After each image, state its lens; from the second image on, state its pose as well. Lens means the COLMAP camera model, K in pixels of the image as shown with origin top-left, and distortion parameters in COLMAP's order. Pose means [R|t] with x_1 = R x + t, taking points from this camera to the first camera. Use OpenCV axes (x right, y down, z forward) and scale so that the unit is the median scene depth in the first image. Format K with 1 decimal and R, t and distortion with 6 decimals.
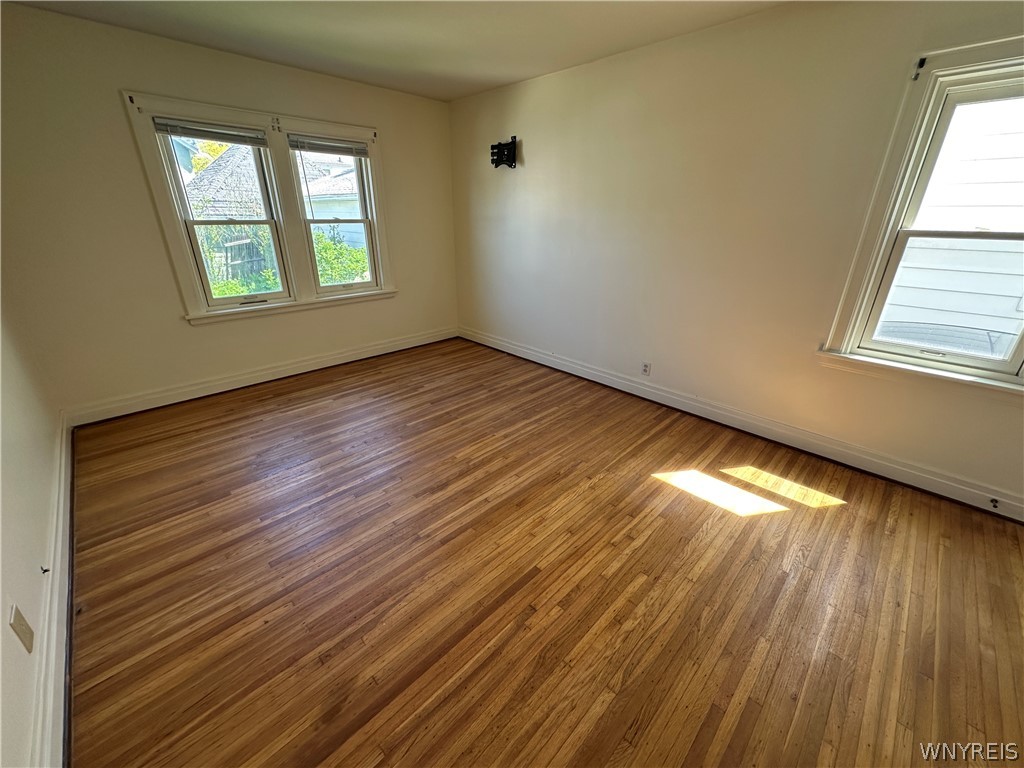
lens RADIAL K [[405.9, 0, 508.3], [0, 405.9, 388.0], [0, 0, 1]] dist [-0.010711, 0.000160]
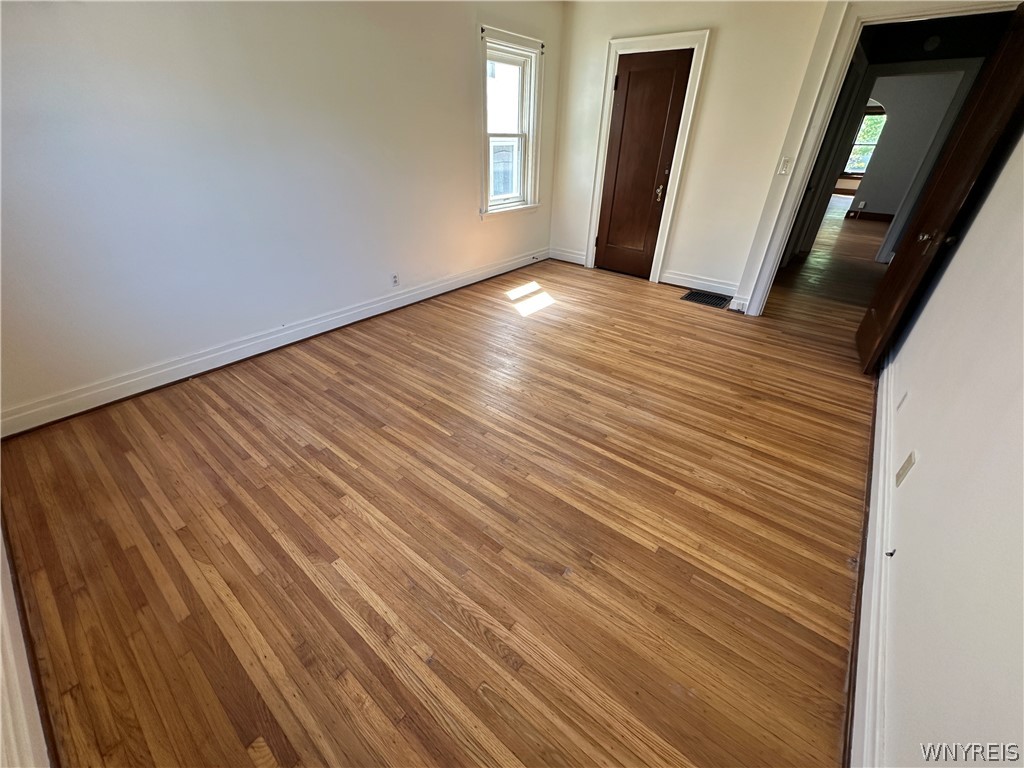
lens RADIAL K [[405.9, 0, 508.3], [0, 405.9, 388.0], [0, 0, 1]] dist [-0.010711, 0.000160]
pose [[-0.108037, -0.535286, 0.837733, -0.852060], [0.376804, 0.757744, 0.532769, -0.332182], [-0.919971, 0.373220, 0.119834, 0.811828]]
